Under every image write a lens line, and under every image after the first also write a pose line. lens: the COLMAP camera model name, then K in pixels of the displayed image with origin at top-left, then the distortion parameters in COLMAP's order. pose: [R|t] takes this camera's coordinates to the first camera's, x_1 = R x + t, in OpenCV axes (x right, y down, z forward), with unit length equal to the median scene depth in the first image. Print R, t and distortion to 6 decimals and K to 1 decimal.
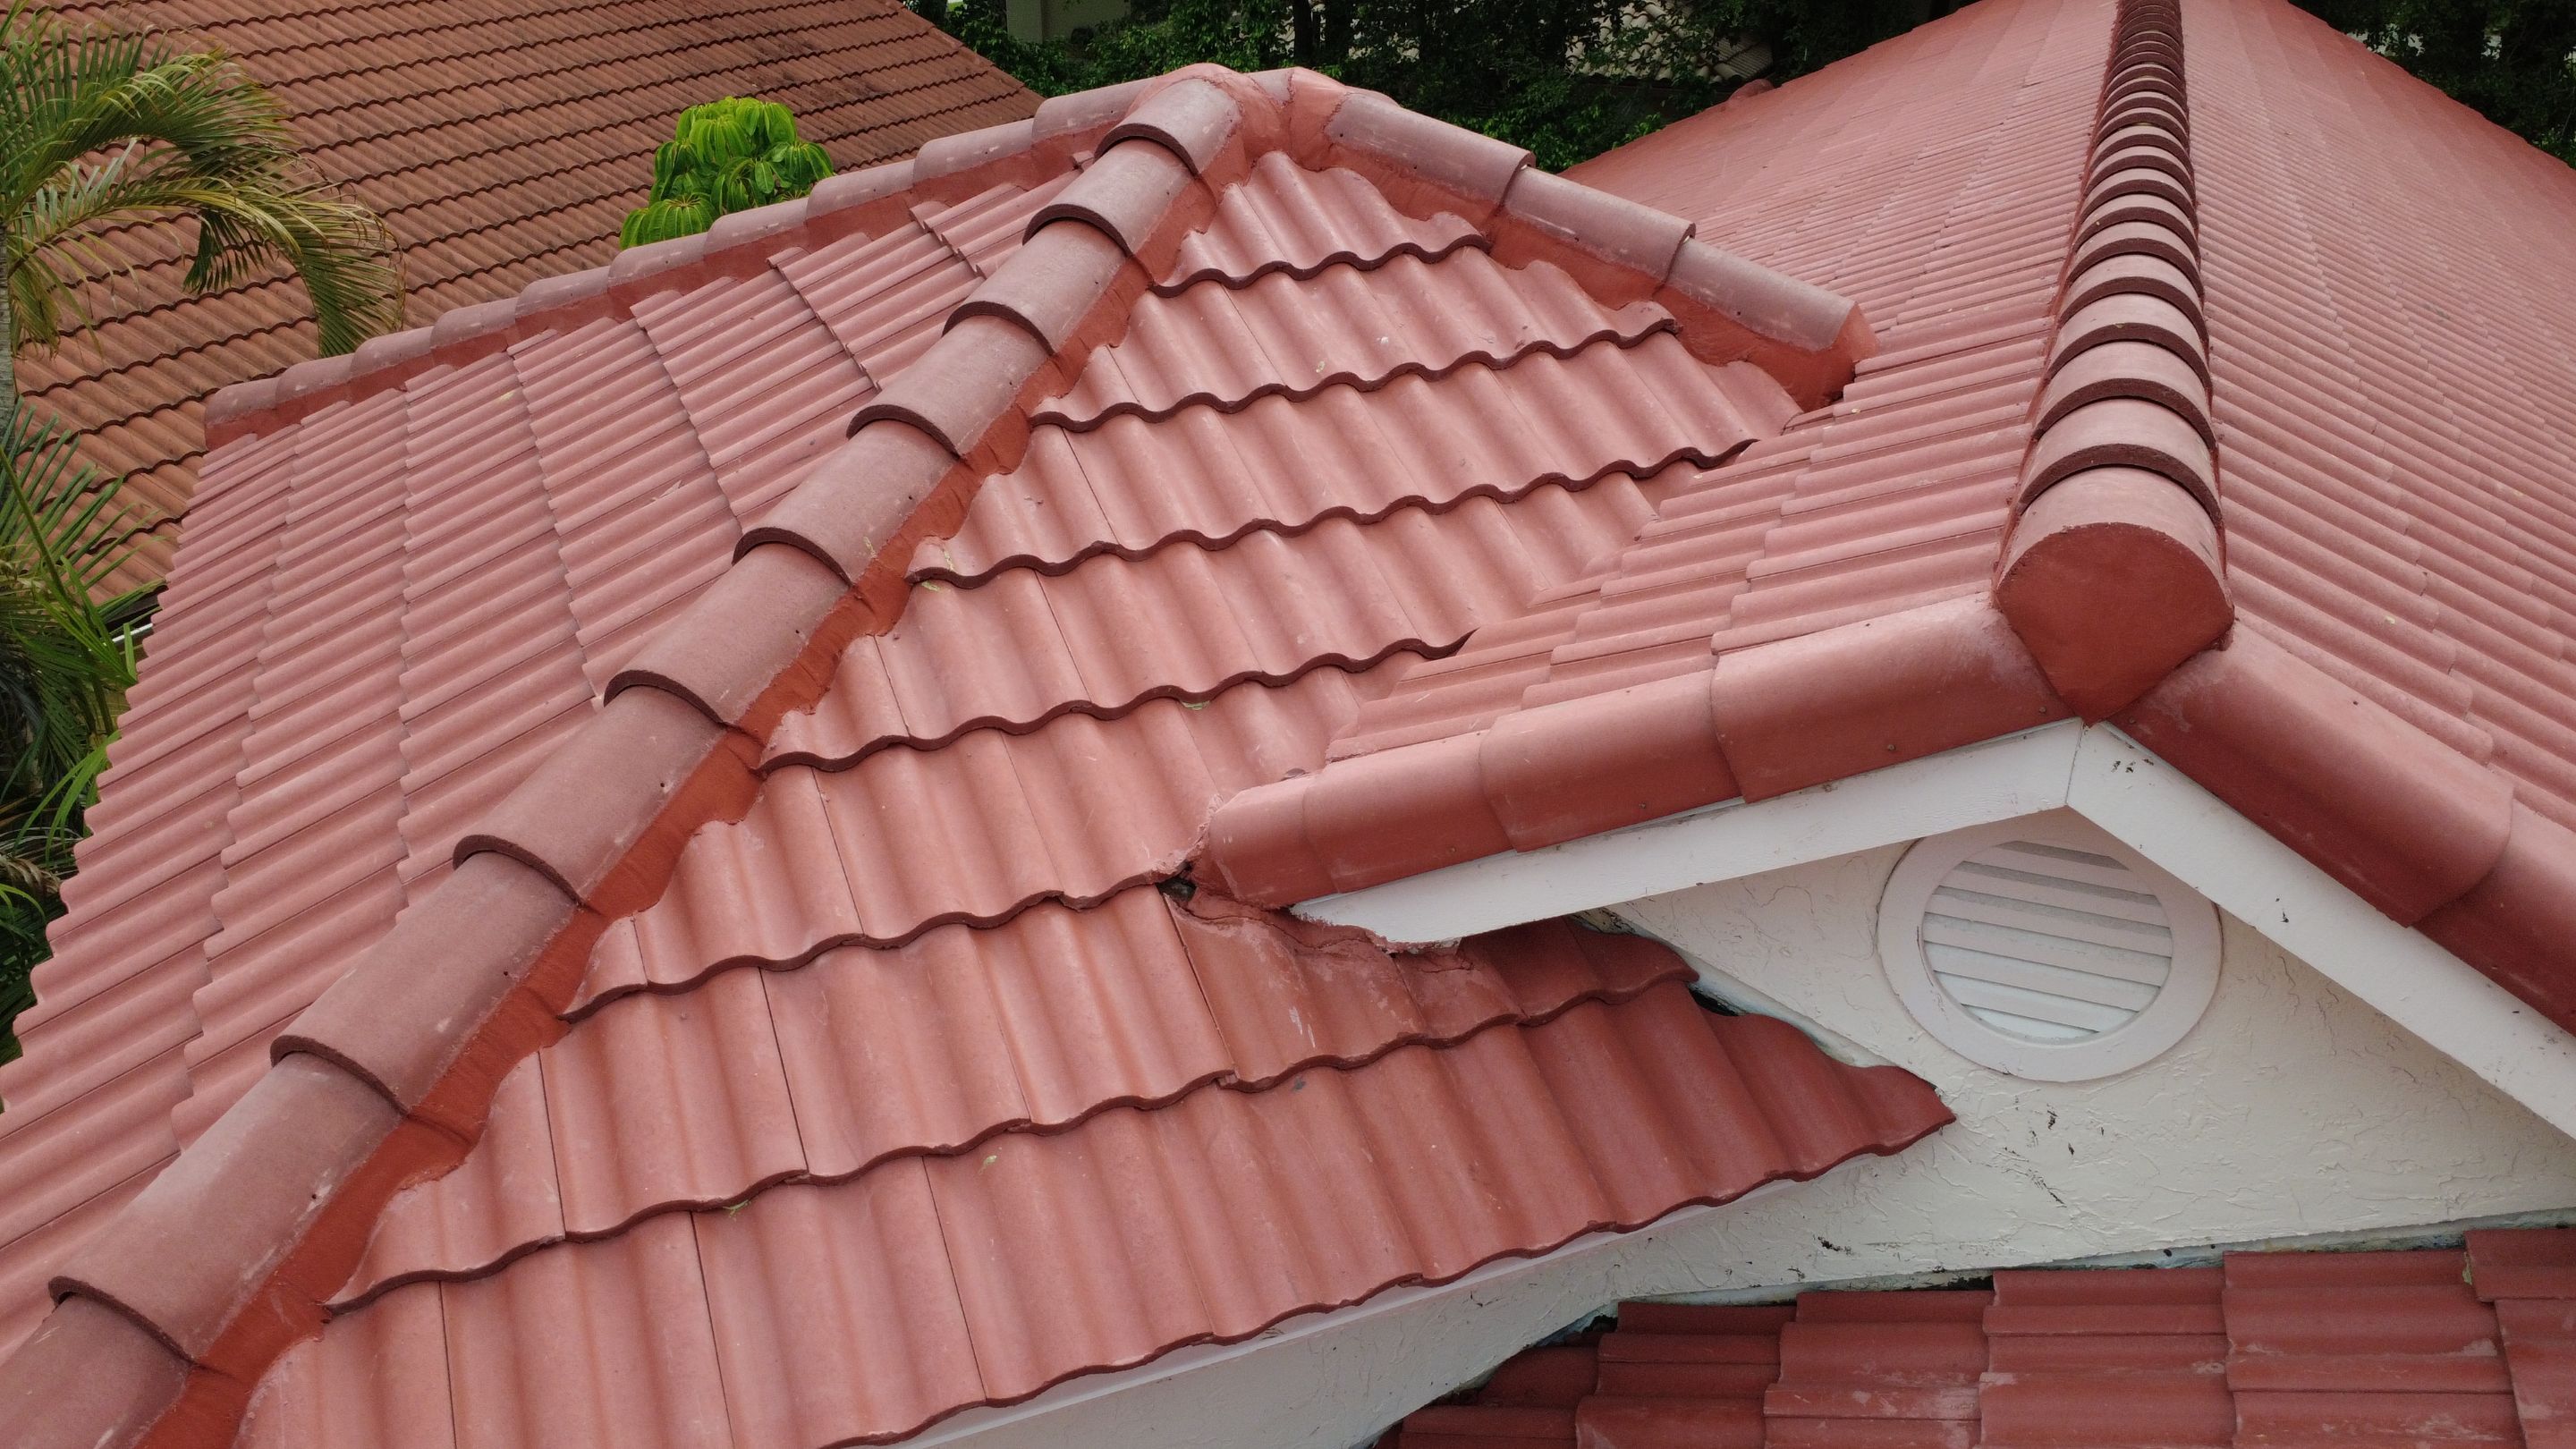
lens RADIAL K [[1867.3, 0, 1287.7], [0, 1867.3, 740.3], [0, 0, 1]] dist [0.002897, 0.002564]
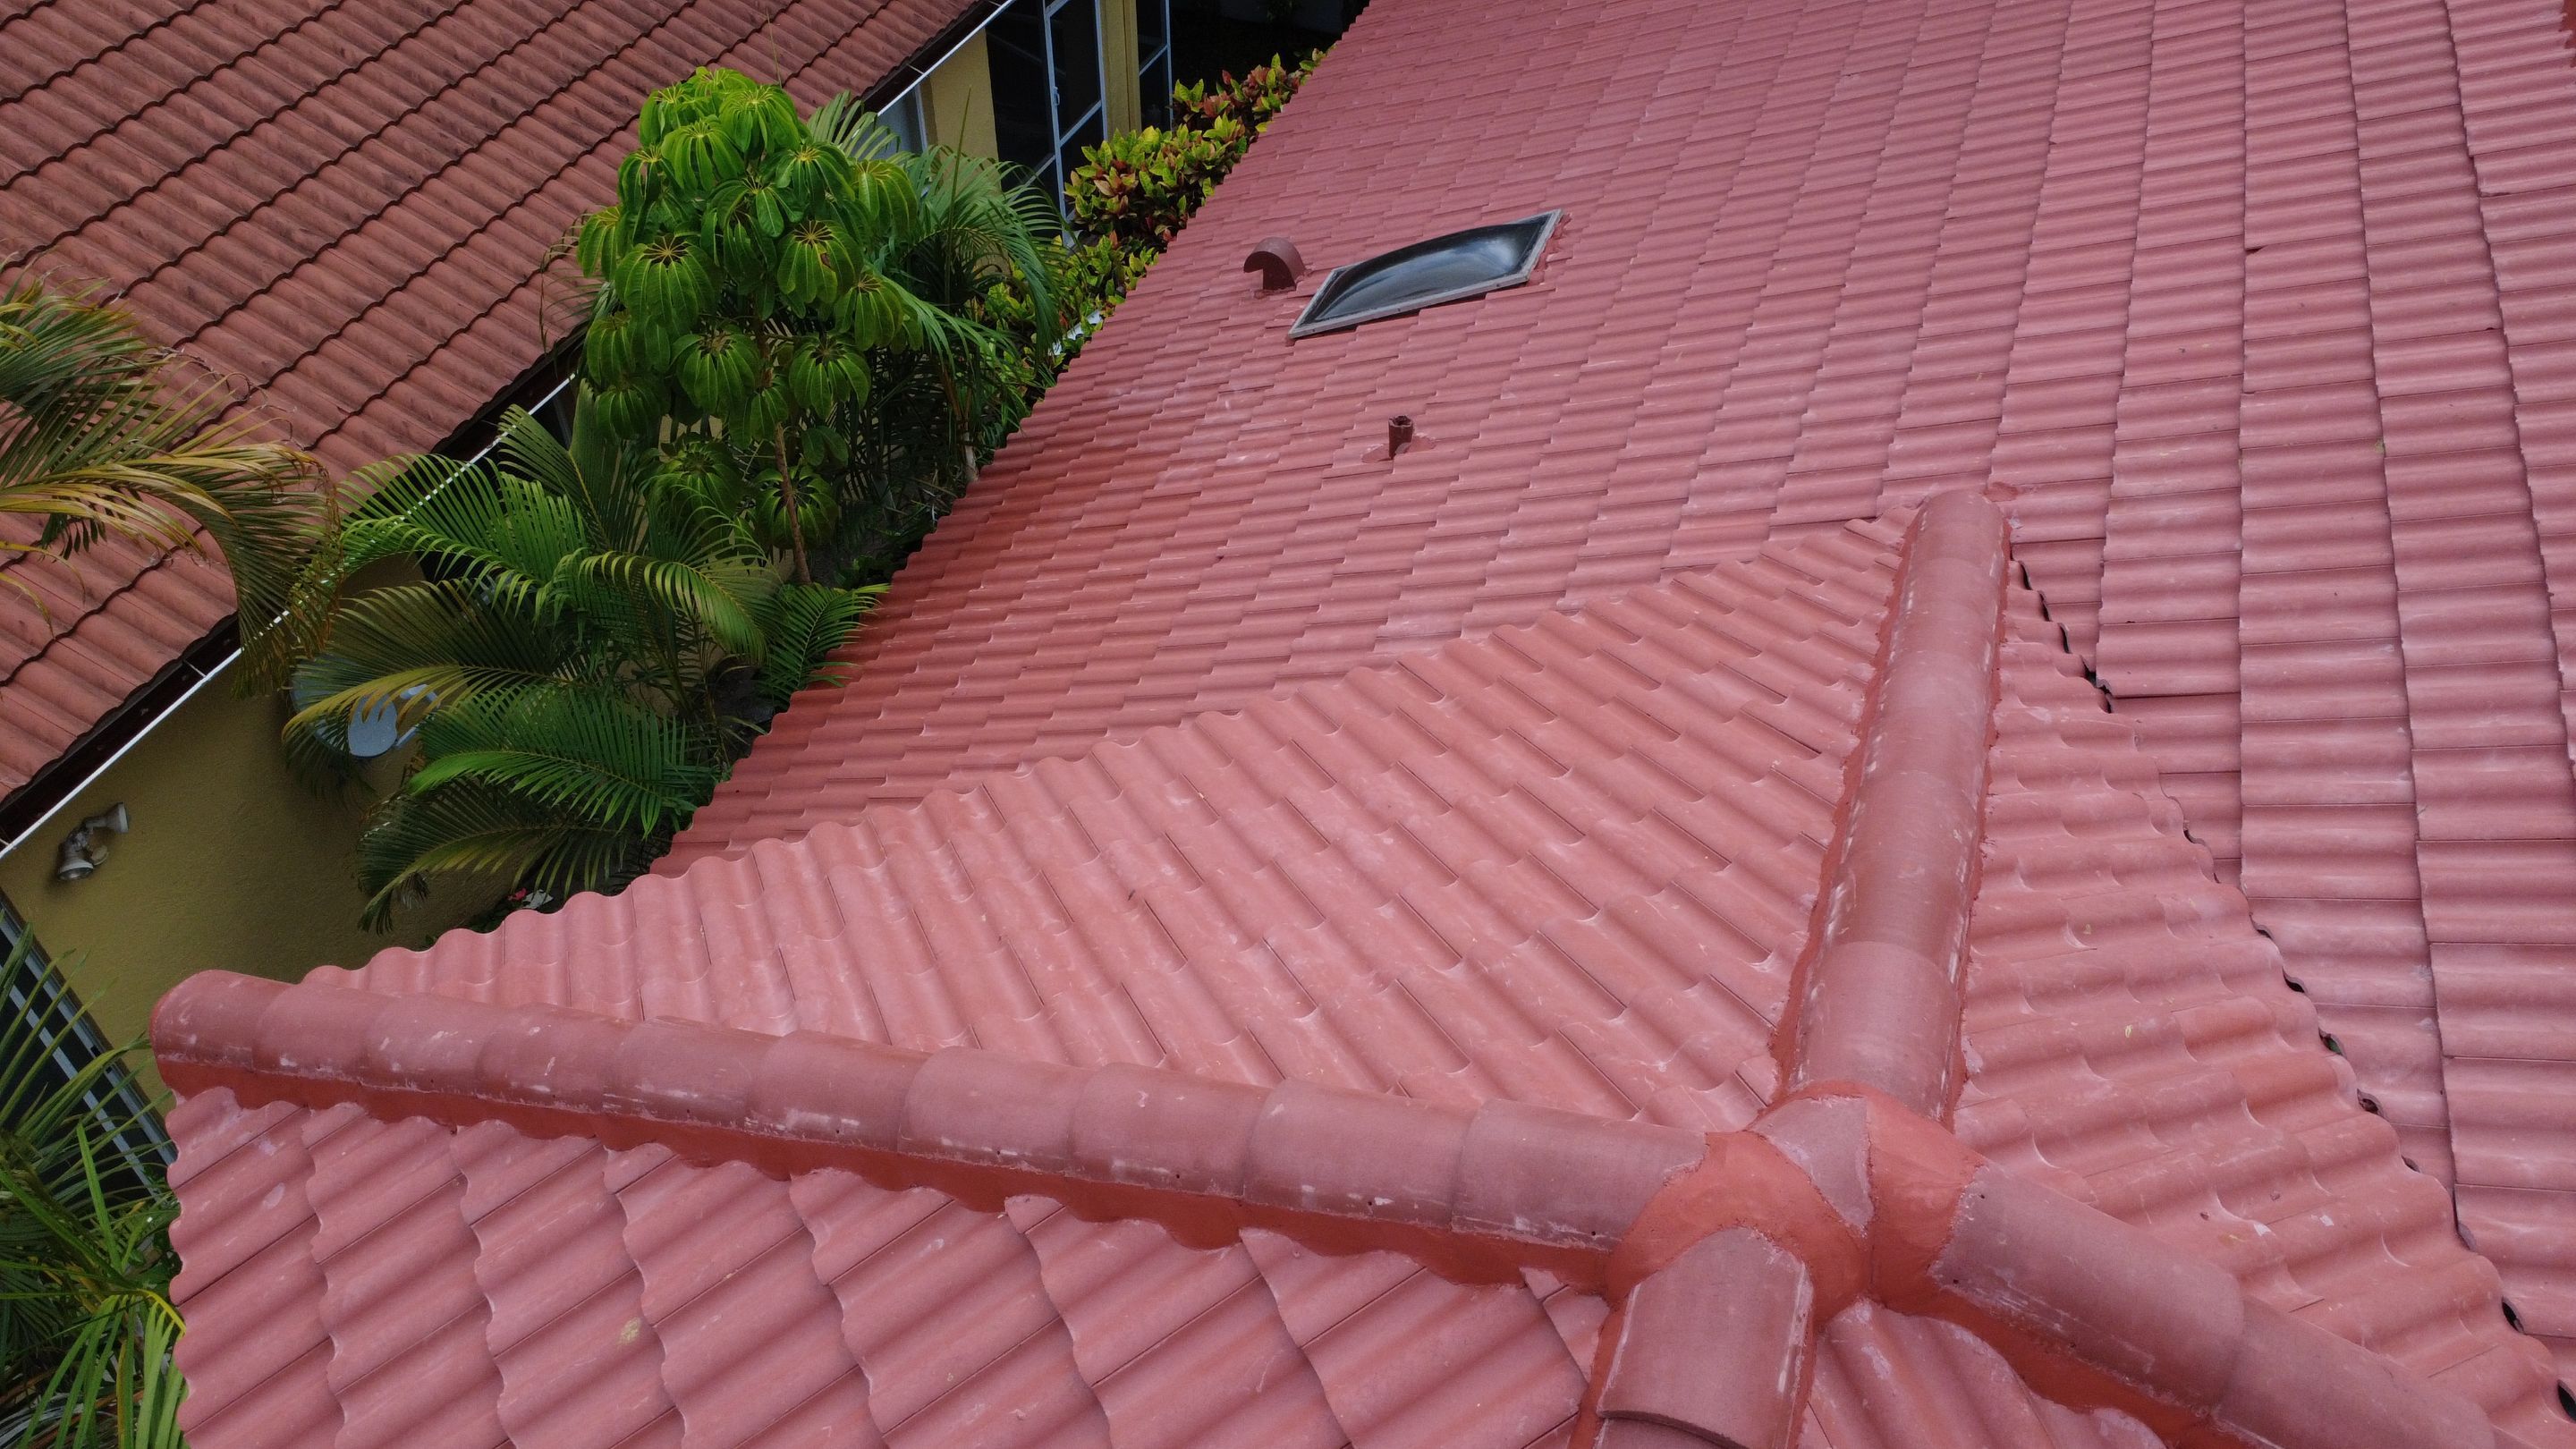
lens RADIAL K [[1867.3, 0, 1287.7], [0, 1867.3, 740.3], [0, 0, 1]] dist [0.002897, 0.002564]
pose [[0.999154, -0.026485, 0.031470, -0.232608], [0.016081, 0.955737, 0.293782, -0.744832], [-0.037858, -0.293027, 0.955354, 0.476642]]
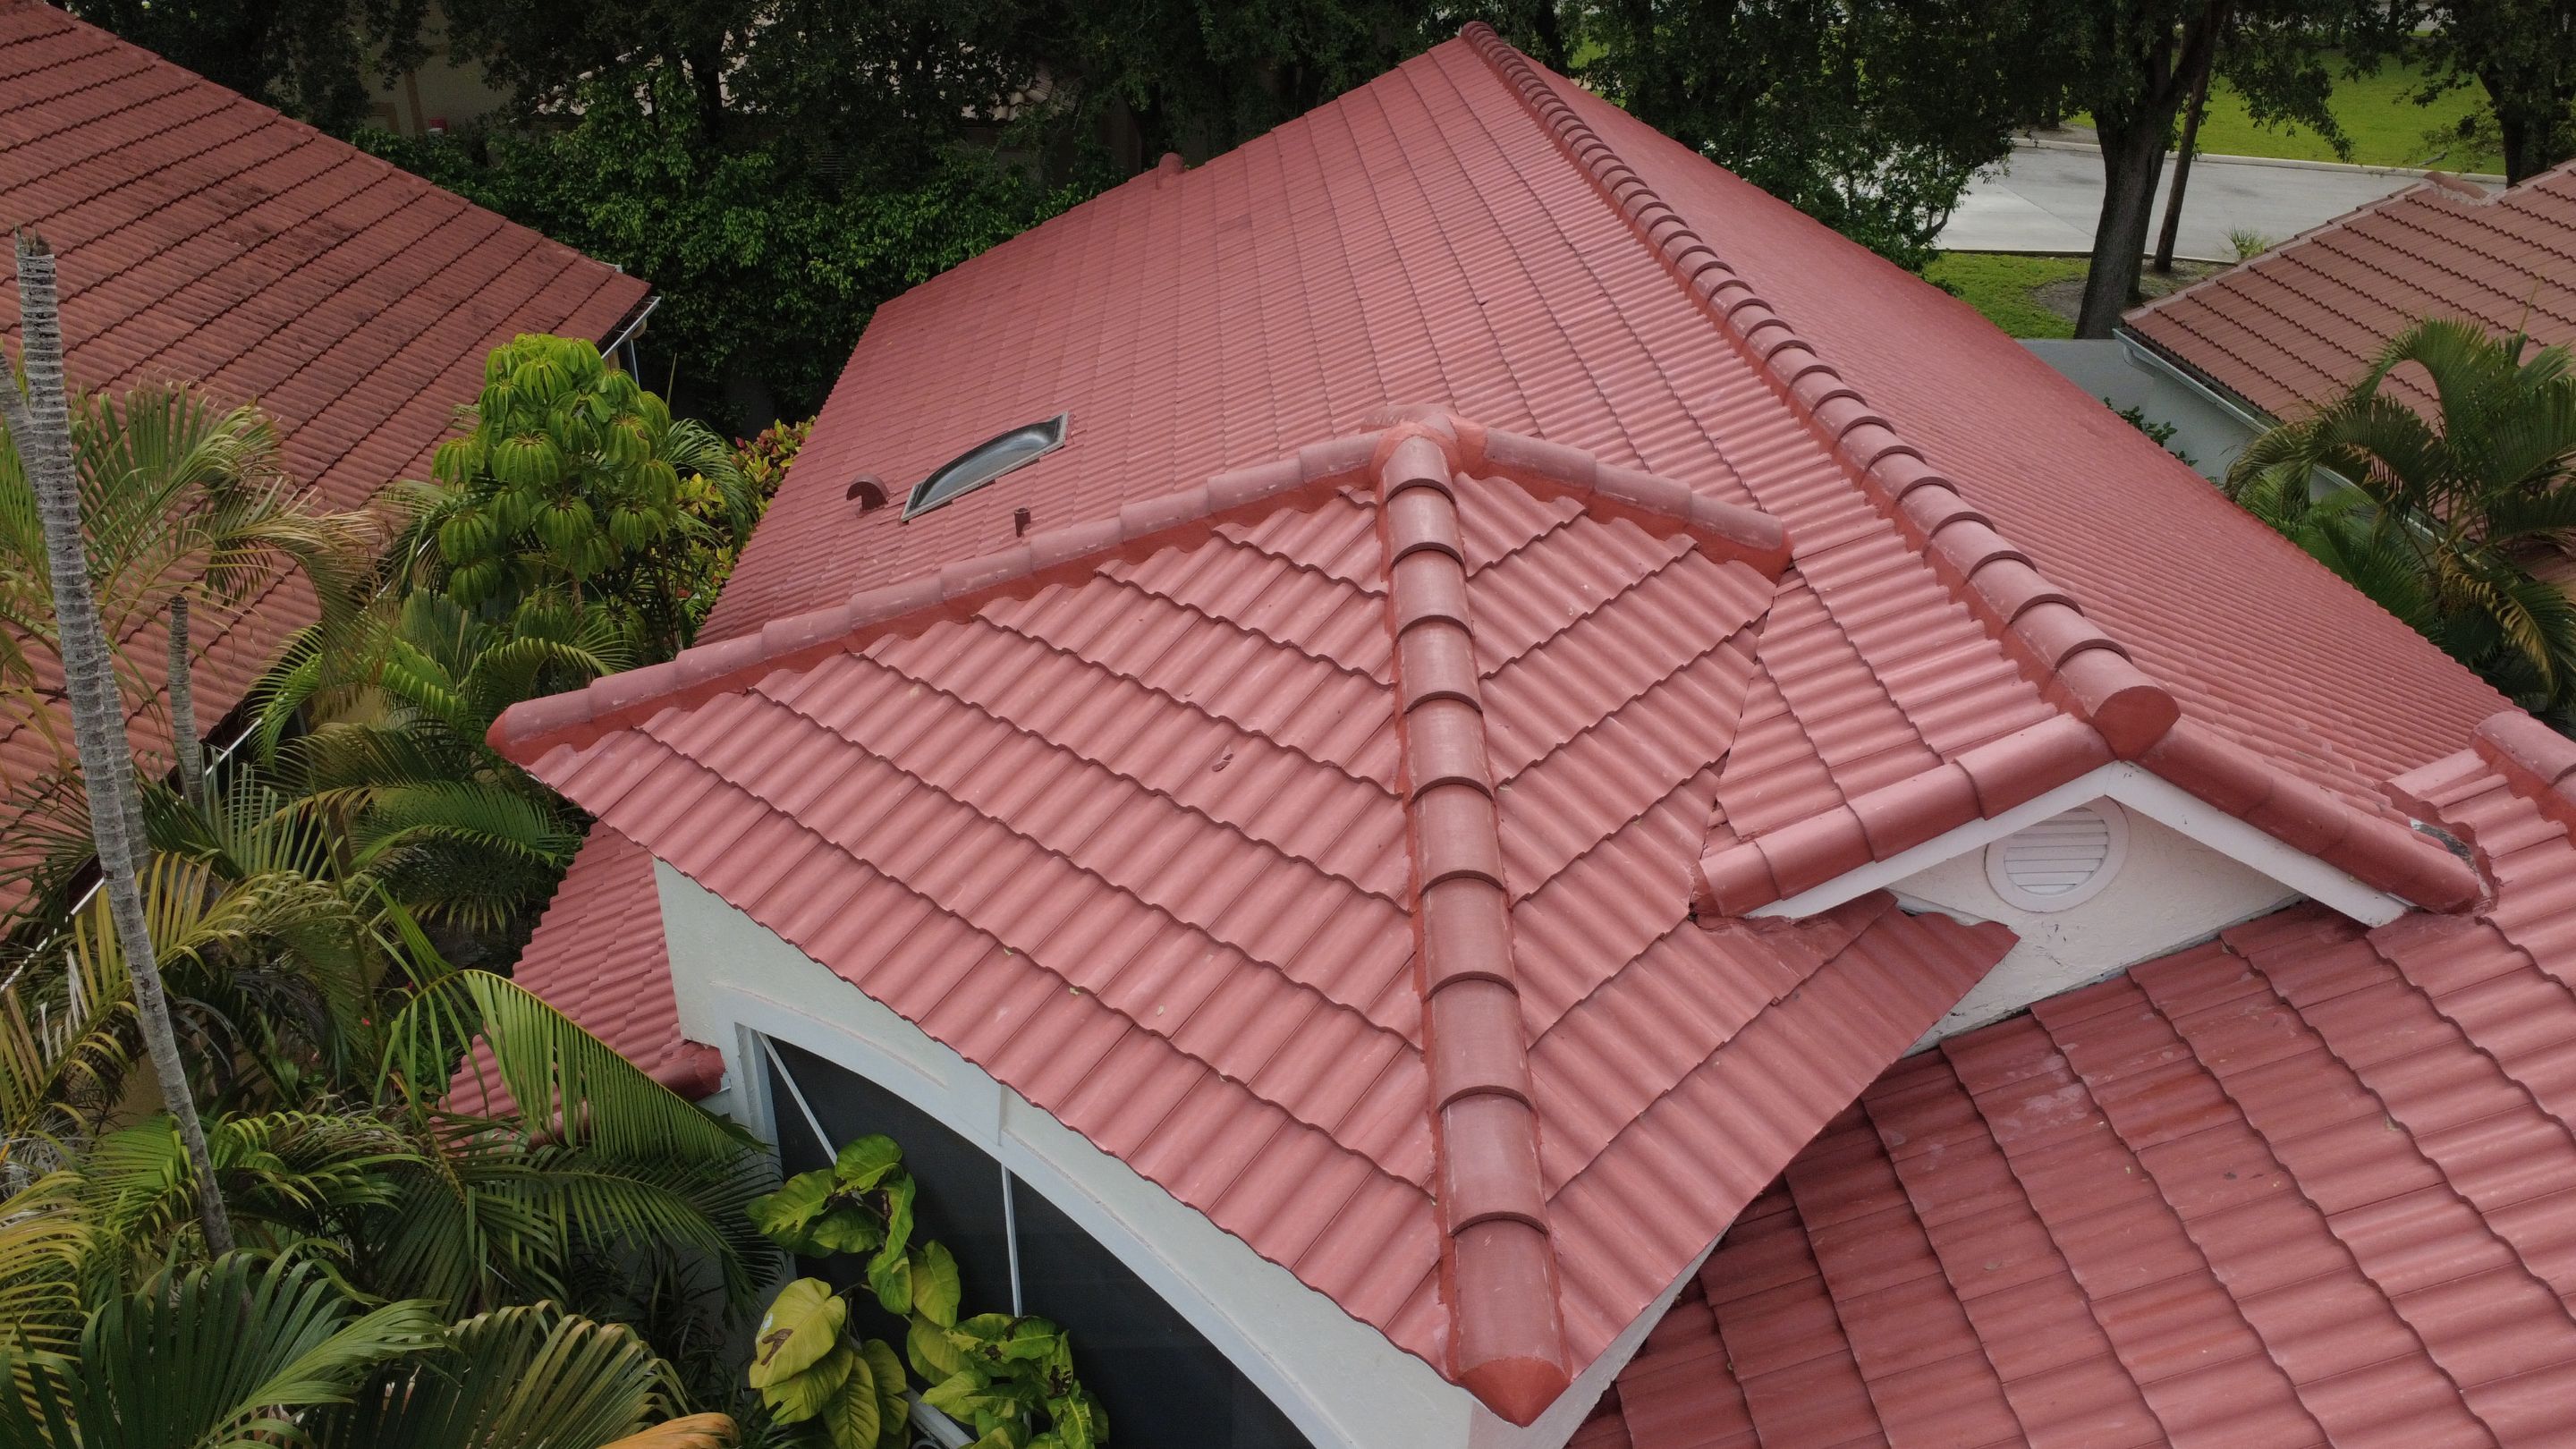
lens RADIAL K [[1867.3, 0, 1287.7], [0, 1867.3, 740.3], [0, 0, 1]] dist [0.002897, 0.002564]
pose [[0.904963, -0.195295, 0.378025, -0.871521], [0.184256, 0.980690, 0.065549, -0.235287], [-0.383526, 0.010334, 0.923472, -0.493641]]
